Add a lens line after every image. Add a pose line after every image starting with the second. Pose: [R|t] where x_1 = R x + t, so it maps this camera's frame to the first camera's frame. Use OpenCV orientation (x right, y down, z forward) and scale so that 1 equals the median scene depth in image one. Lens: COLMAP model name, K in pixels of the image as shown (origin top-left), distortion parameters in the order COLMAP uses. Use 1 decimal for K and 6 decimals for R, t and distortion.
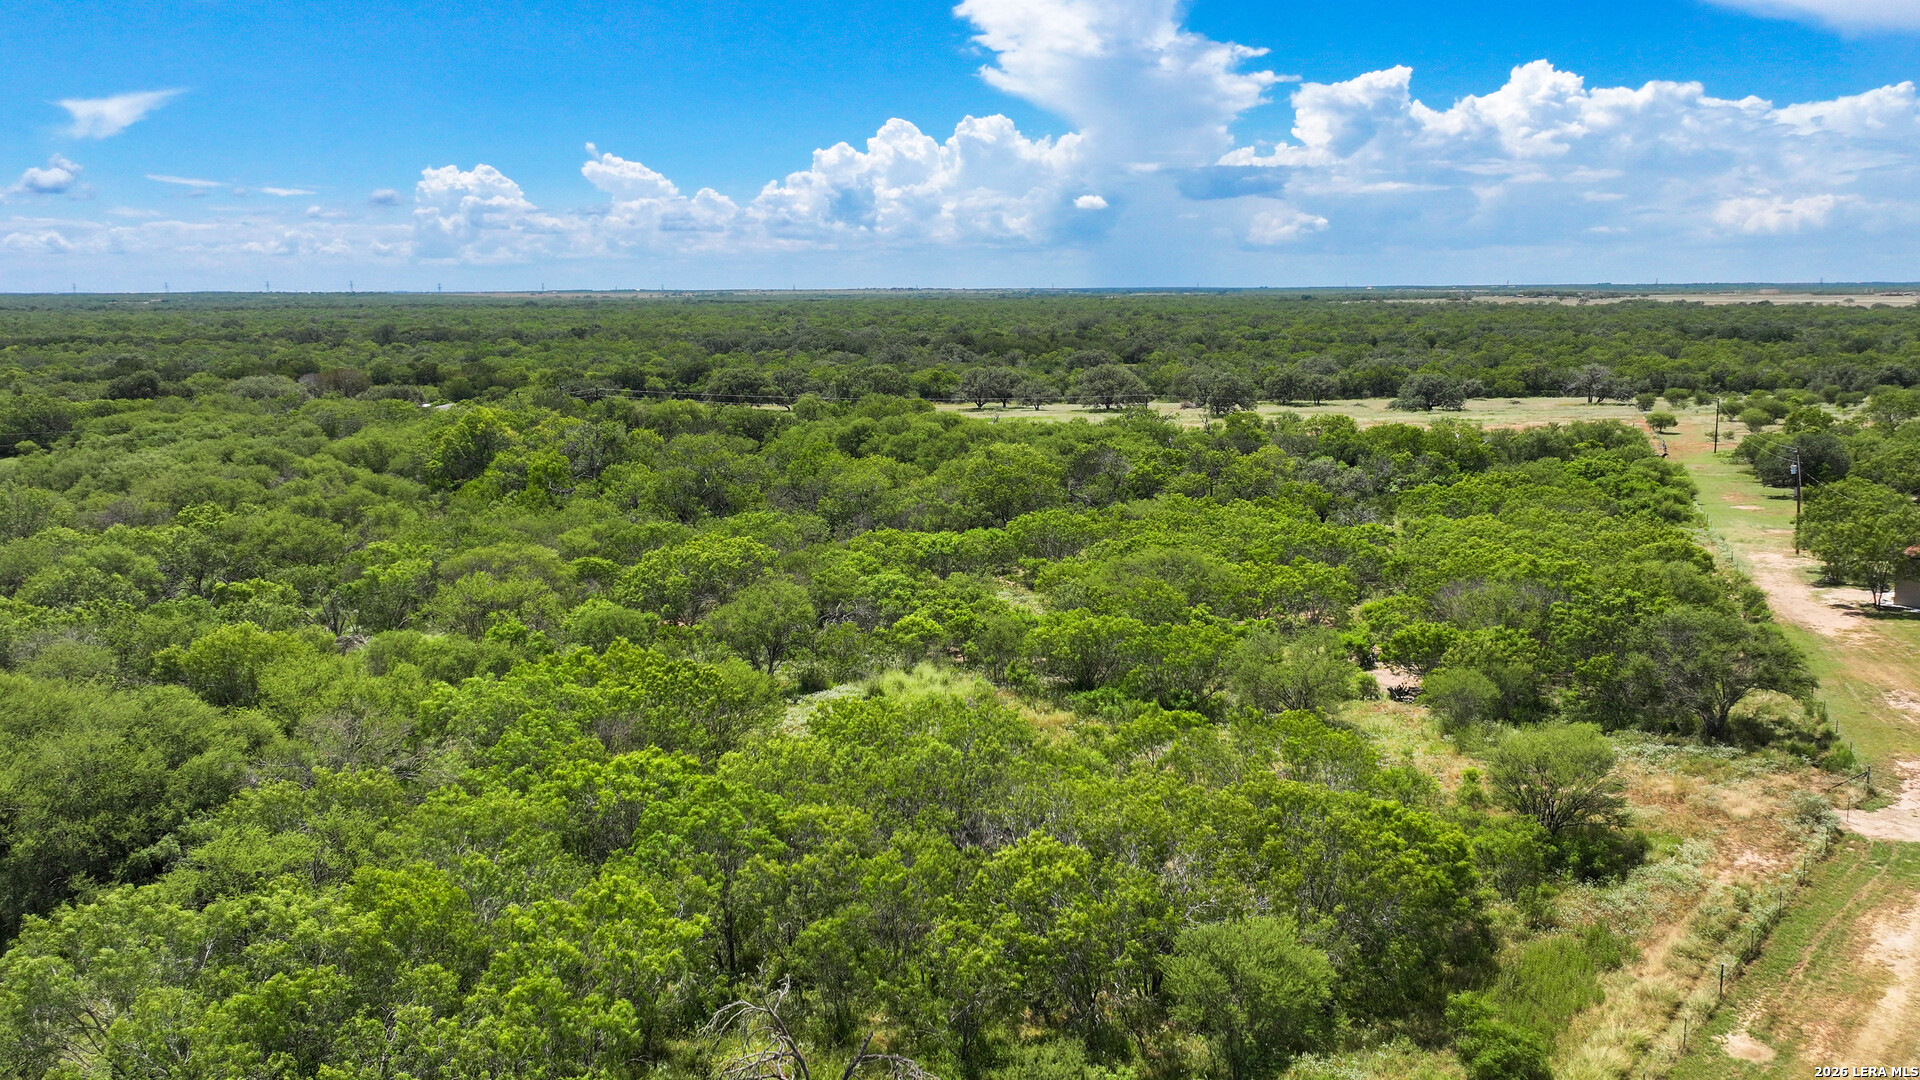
lens RADIAL K [[1529.4, 0, 962.9], [0, 1529.4, 544.5], [0, 0, 1]] dist [0.005640, -0.008269]
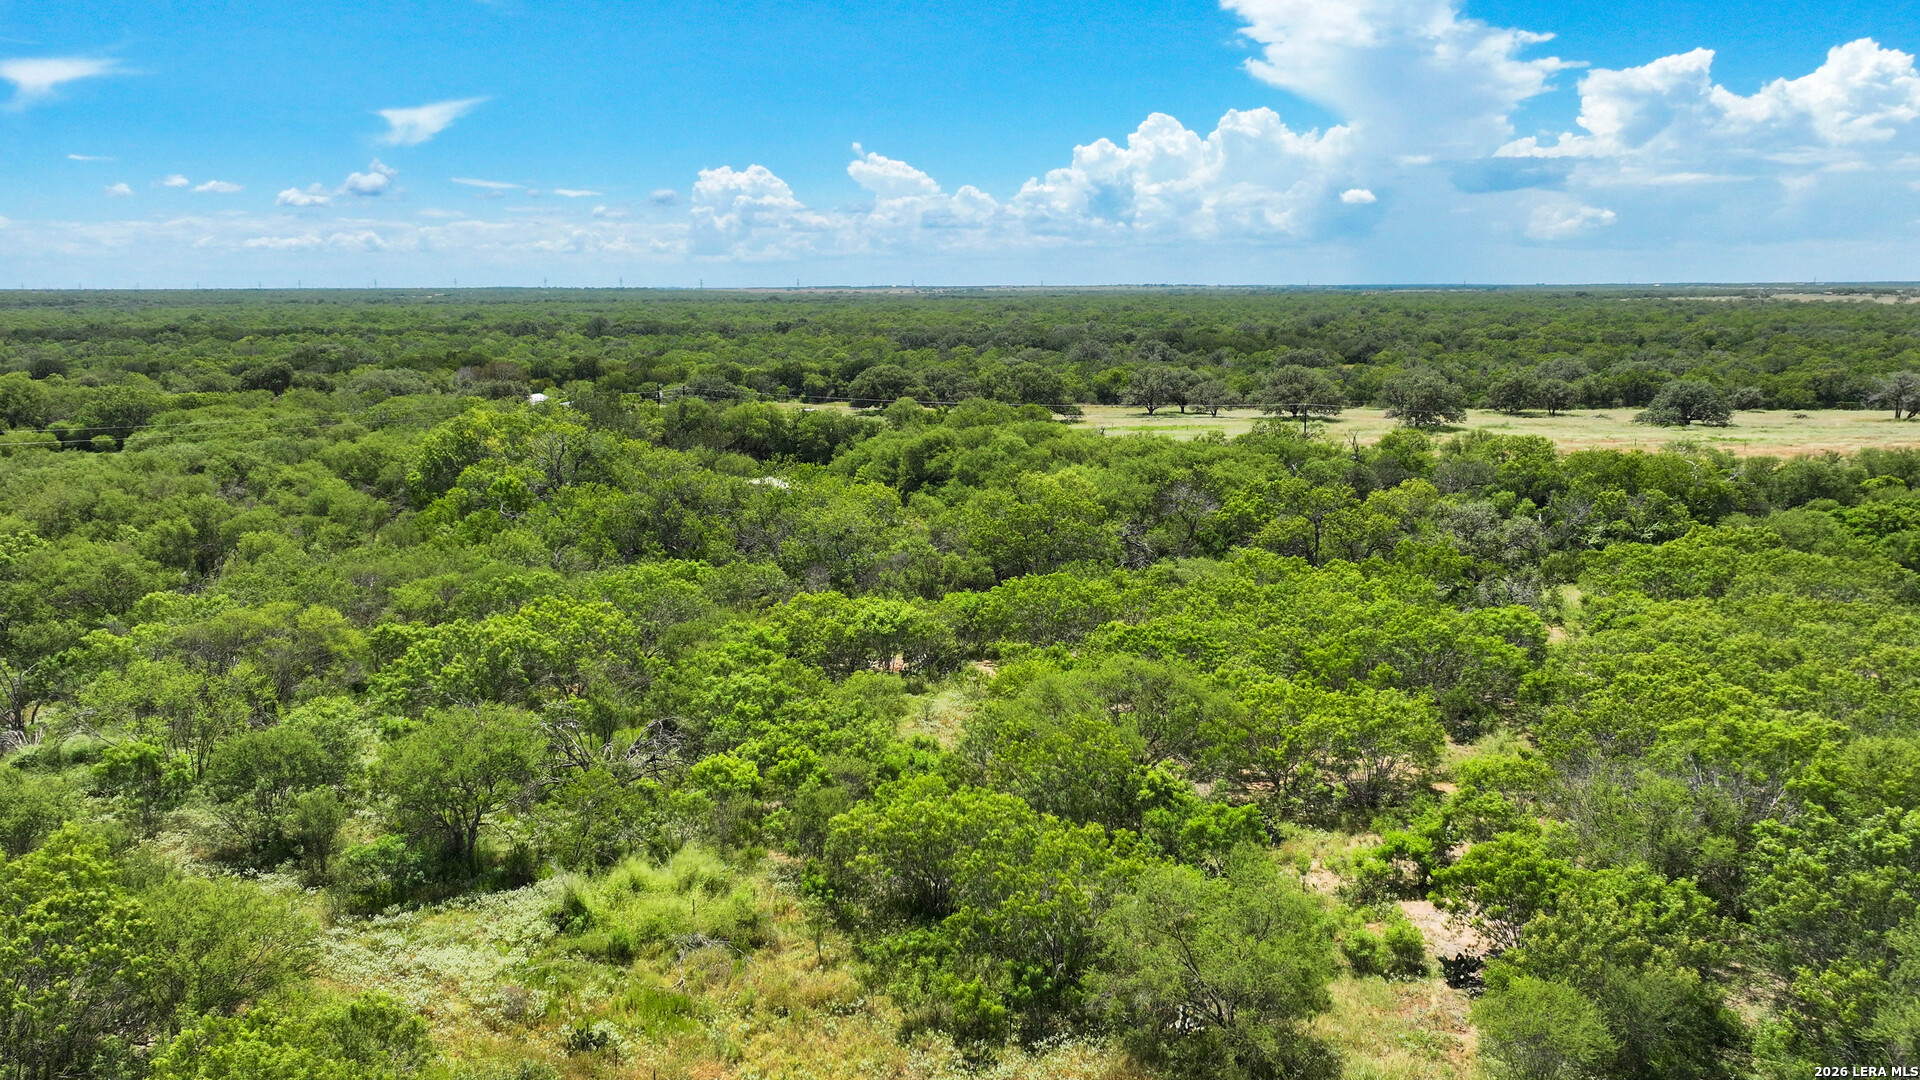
lens RADIAL K [[1529.4, 0, 962.9], [0, 1529.4, 544.5], [0, 0, 1]] dist [0.005640, -0.008269]
pose [[0.986362, 0.028910, -0.162029, 0.045301], [-0.028559, 0.999582, 0.004495, -0.012919], [0.162091, 0.000193, 0.986776, 0.098272]]
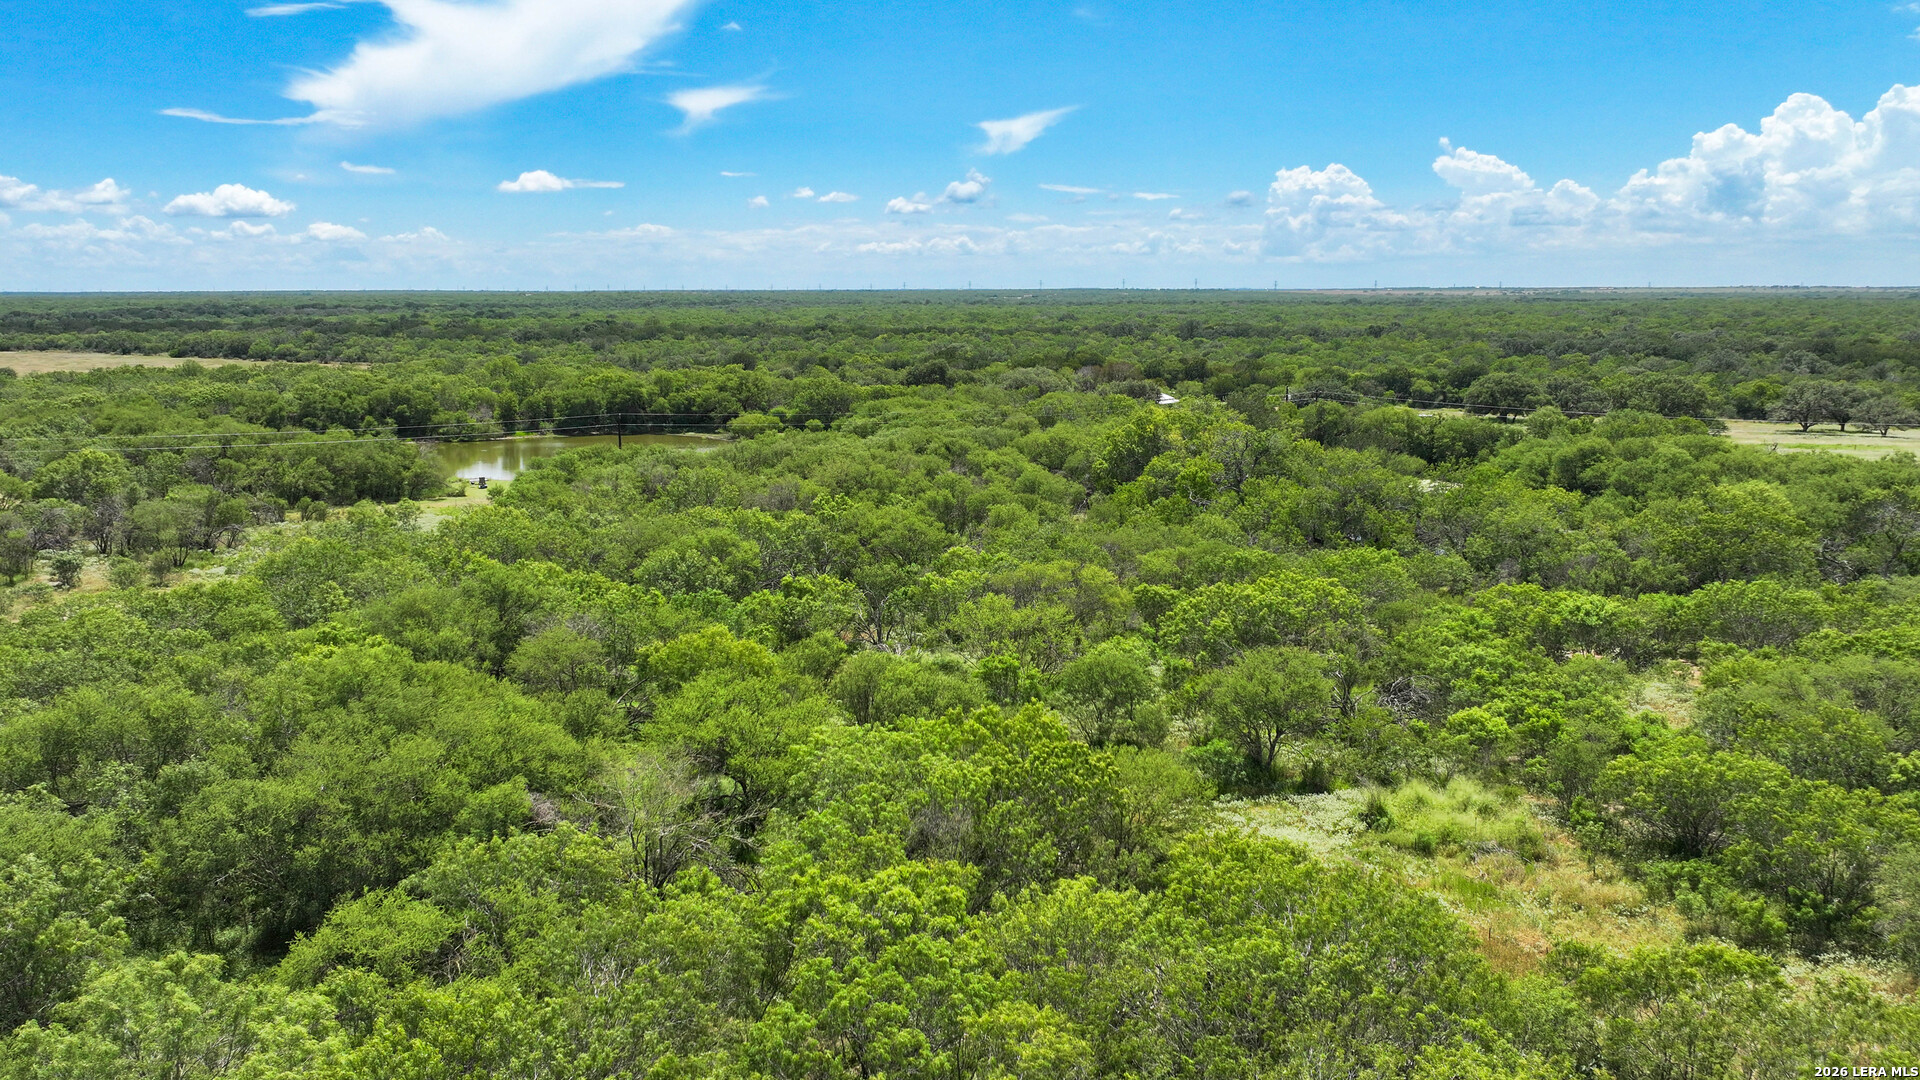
lens RADIAL K [[1529.4, 0, 962.9], [0, 1529.4, 544.5], [0, 0, 1]] dist [0.005640, -0.008269]
pose [[0.863460, 0.085857, -0.497057, 0.031575], [-0.085010, 0.996082, 0.024380, -0.008571], [0.497203, 0.021204, 0.867375, 0.053647]]
